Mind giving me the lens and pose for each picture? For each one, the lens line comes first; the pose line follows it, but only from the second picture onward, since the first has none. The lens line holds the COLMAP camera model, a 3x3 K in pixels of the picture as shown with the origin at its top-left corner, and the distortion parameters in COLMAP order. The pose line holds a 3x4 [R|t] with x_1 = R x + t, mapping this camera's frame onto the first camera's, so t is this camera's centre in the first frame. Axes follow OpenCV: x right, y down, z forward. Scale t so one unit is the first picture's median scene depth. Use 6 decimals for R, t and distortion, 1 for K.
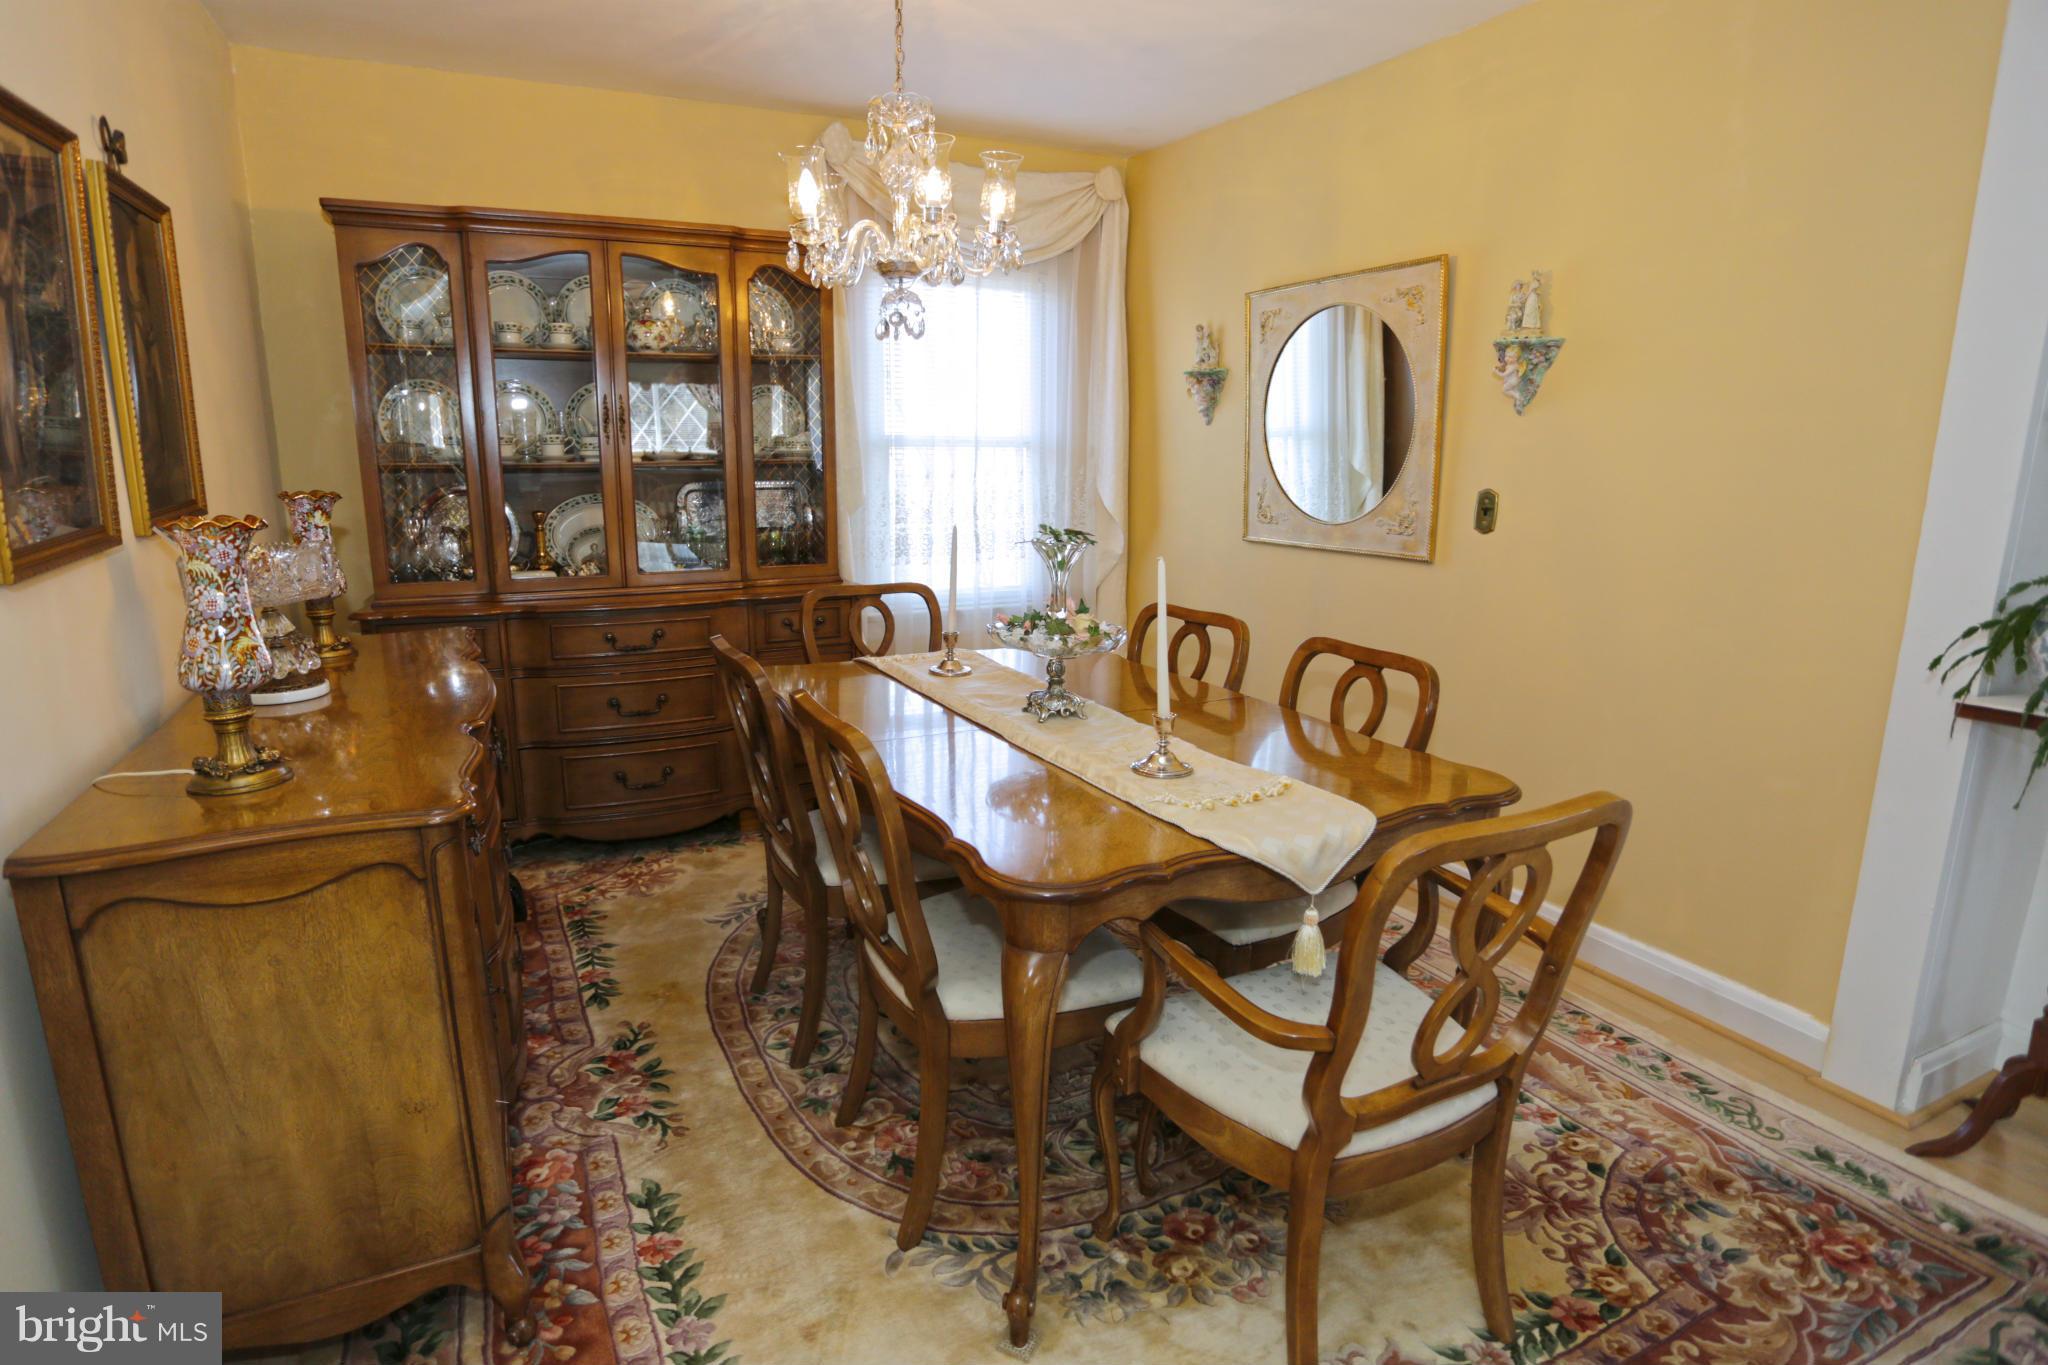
lens RADIAL K [[1055.1, 0, 1034.3], [0, 1055.1, 685.0], [0, 0, 1]] dist [-0.069570, 0.023036]
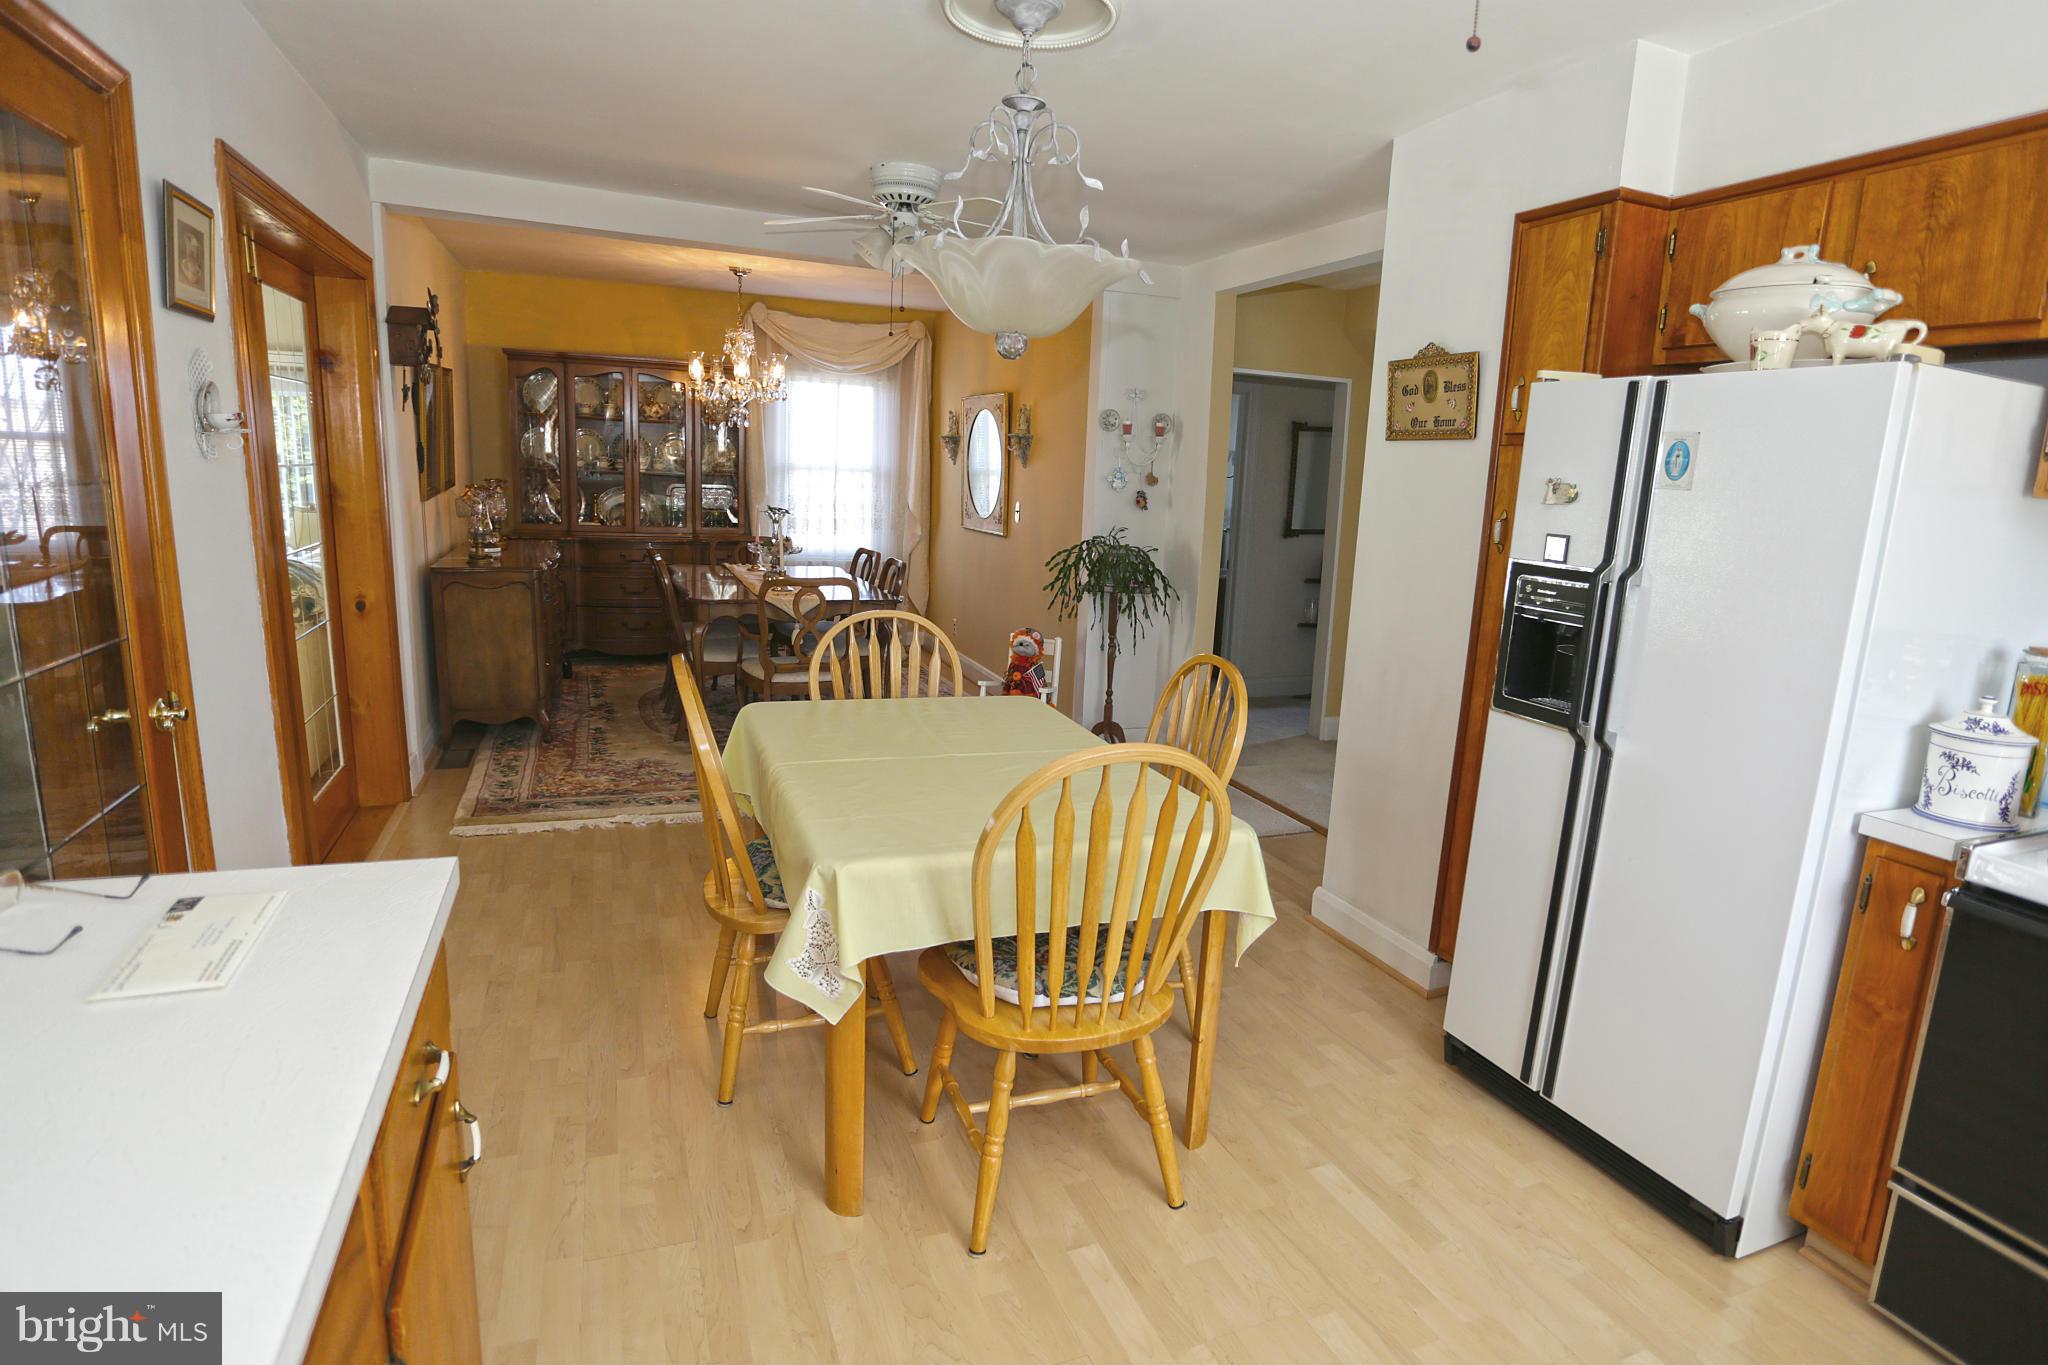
lens RADIAL K [[1055.1, 0, 1073.4], [0, 1055.1, 701.2], [0, 0, 1]] dist [-0.069570, 0.023036]
pose [[0.996655, 0.061813, -0.053465, 0.629340], [-0.062079, 0.998066, -0.003328, 0.199608], [0.053155, 0.006635, 0.998564, -1.043281]]
